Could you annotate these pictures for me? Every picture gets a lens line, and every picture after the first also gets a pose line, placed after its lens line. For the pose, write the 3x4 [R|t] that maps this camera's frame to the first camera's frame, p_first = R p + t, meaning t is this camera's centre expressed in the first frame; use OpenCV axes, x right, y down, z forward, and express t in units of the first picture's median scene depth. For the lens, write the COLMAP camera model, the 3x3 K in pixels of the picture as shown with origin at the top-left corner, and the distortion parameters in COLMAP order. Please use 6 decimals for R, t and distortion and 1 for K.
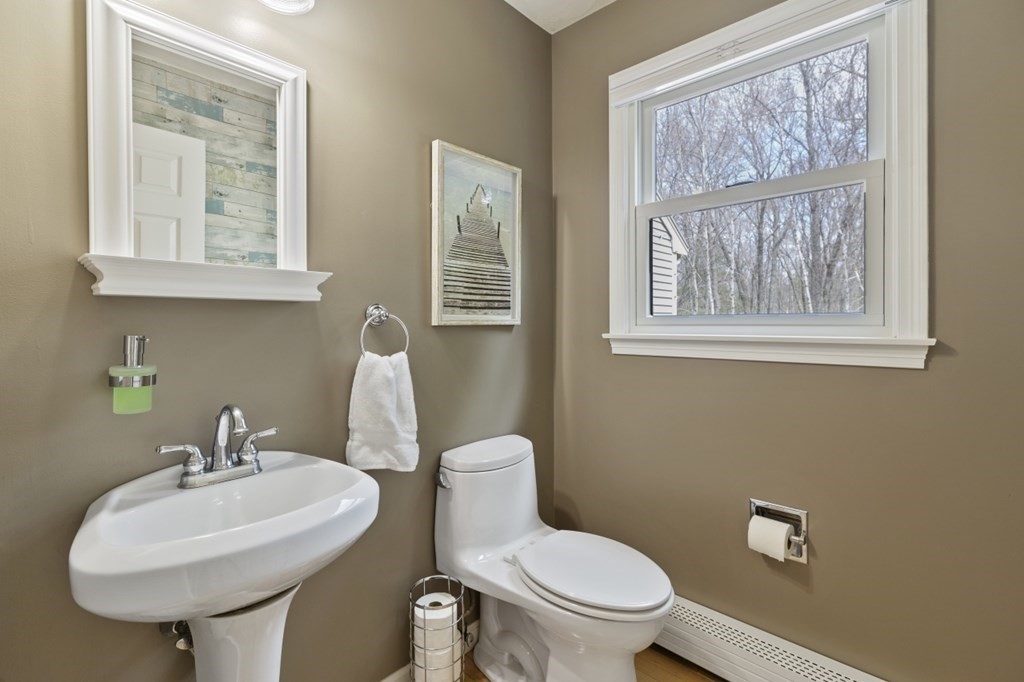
lens RADIAL K [[463.0, 0, 510.8], [0, 463.0, 333.0], [0, 0, 1]] dist [0.005208, 0.000263]
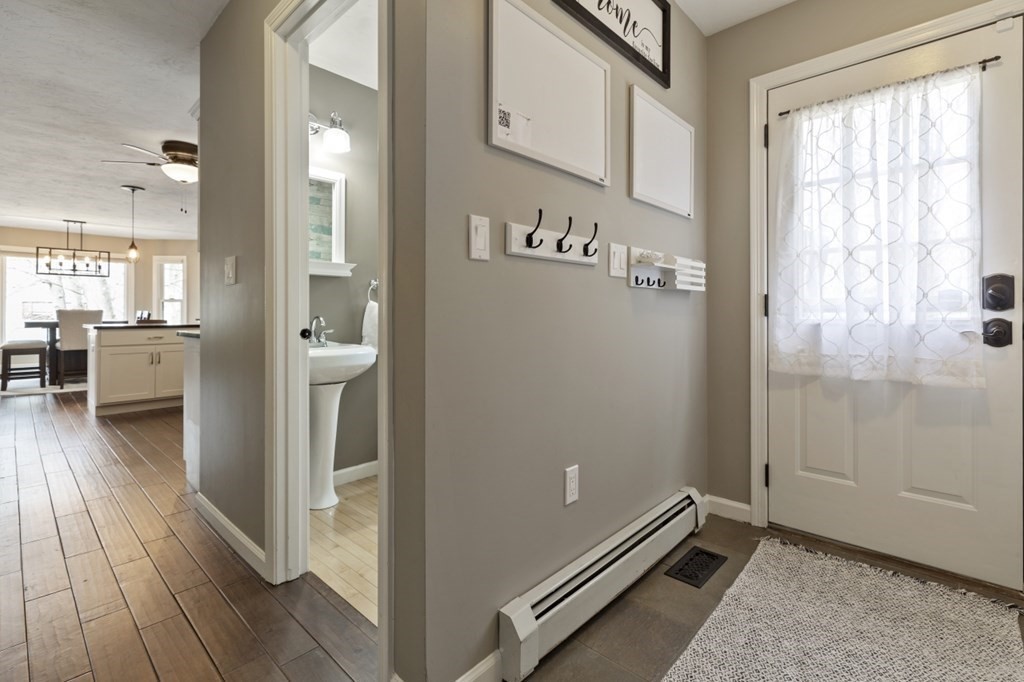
lens RADIAL K [[463.0, 0, 508.5], [0, 463.0, 314.0], [0, 0, 1]] dist [0.005208, 0.000263]
pose [[0.999991, 0.004093, 0.000639, 0.360424], [-0.004087, 0.999942, -0.009922, 0.133732], [-0.000680, 0.009920, 0.999951, -1.265998]]
